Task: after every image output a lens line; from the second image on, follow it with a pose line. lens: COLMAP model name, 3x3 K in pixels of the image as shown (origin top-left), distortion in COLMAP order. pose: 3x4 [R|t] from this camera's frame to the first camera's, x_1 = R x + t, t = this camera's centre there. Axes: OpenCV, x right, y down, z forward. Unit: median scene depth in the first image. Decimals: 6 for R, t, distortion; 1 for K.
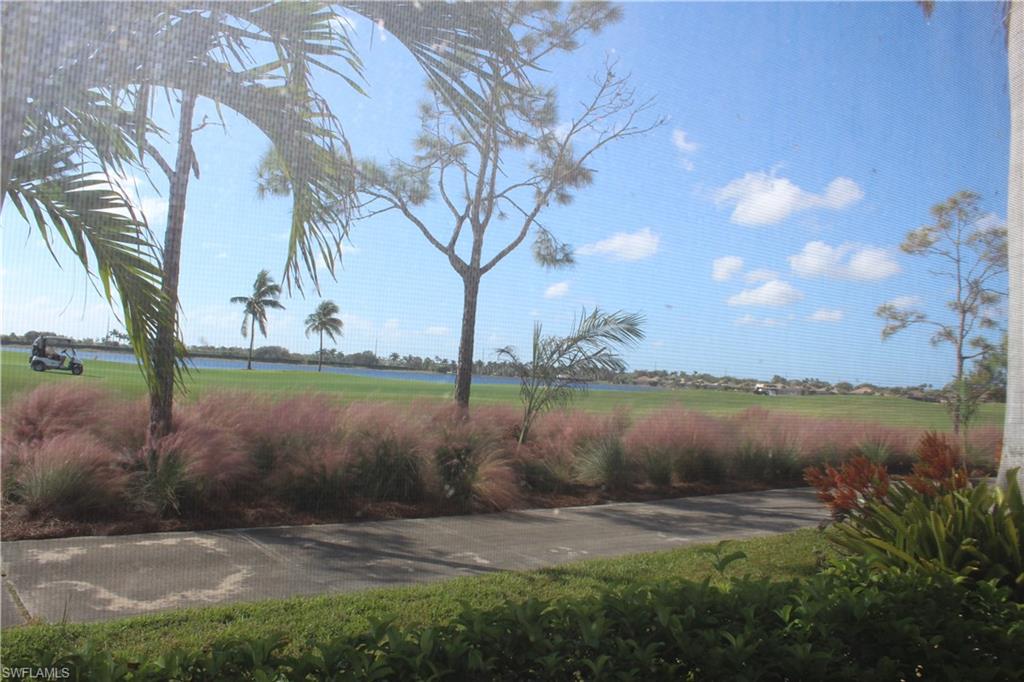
lens RADIAL K [[853.8, 0, 516.9], [0, 853.8, 343.4], [0, 0, 1]] dist [-0.162306, 0.164069]
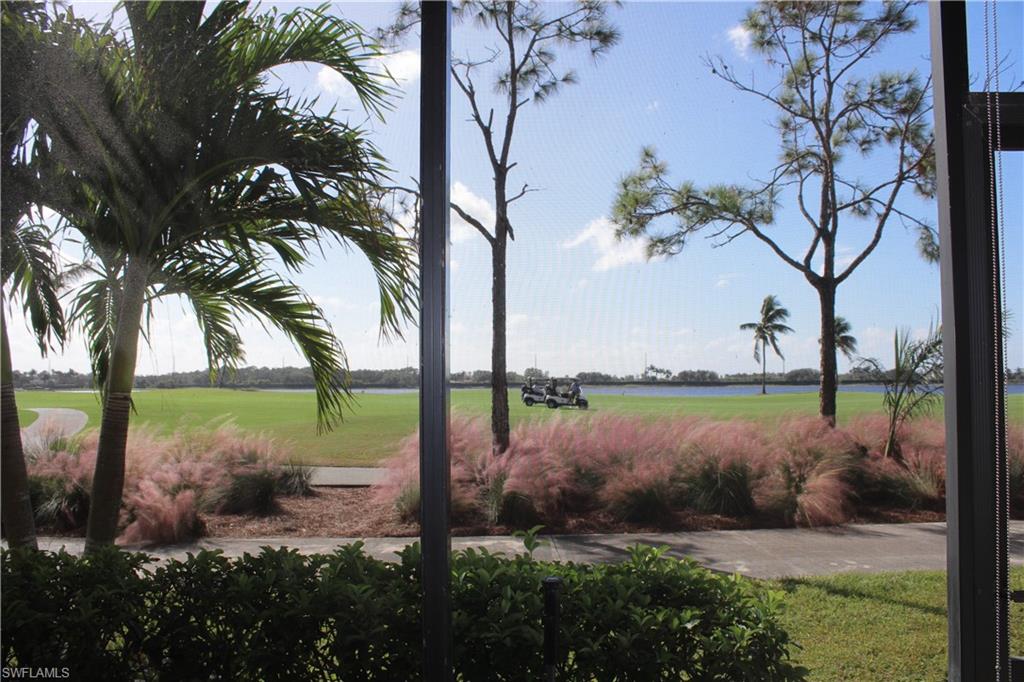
lens RADIAL K [[853.8, 0, 516.9], [0, 853.8, 343.4], [0, 0, 1]] dist [-0.162306, 0.164069]
pose [[0.810132, -0.095146, -0.578475, 0.209830], [0.078585, 0.995461, -0.053676, 0.009556], [0.580956, -0.001975, 0.813933, 0.006050]]
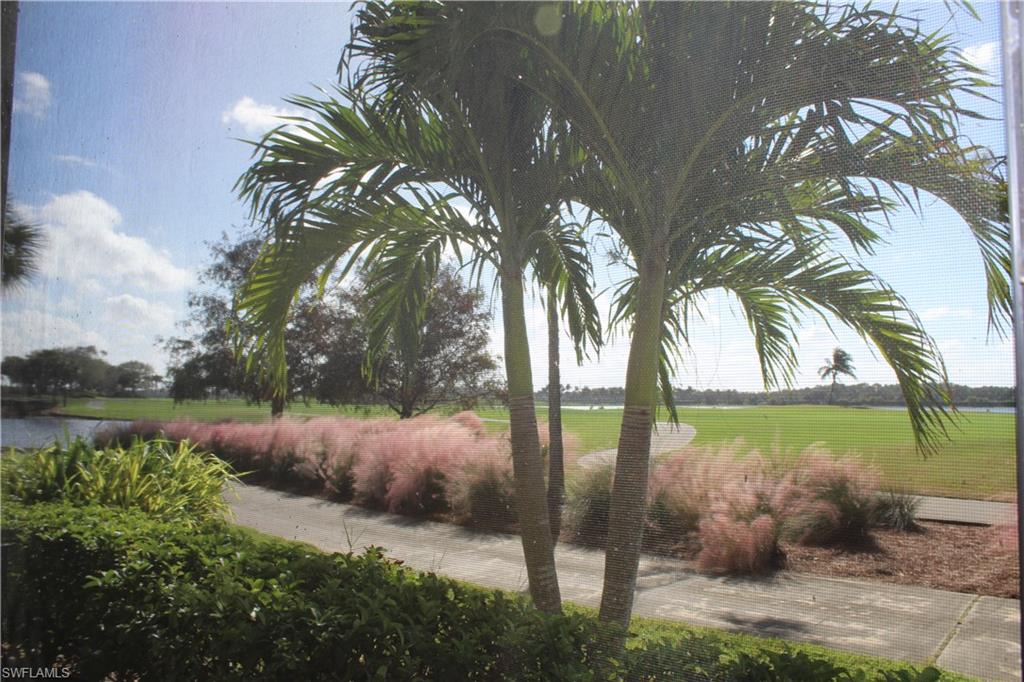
lens RADIAL K [[853.8, 0, 516.9], [0, 853.8, 343.4], [0, 0, 1]] dist [-0.162306, 0.164069]
pose [[0.242870, -0.126842, -0.961730, 0.151012], [0.044812, 0.991823, -0.119494, 0.010616], [0.969023, -0.014075, 0.246568, 0.075983]]
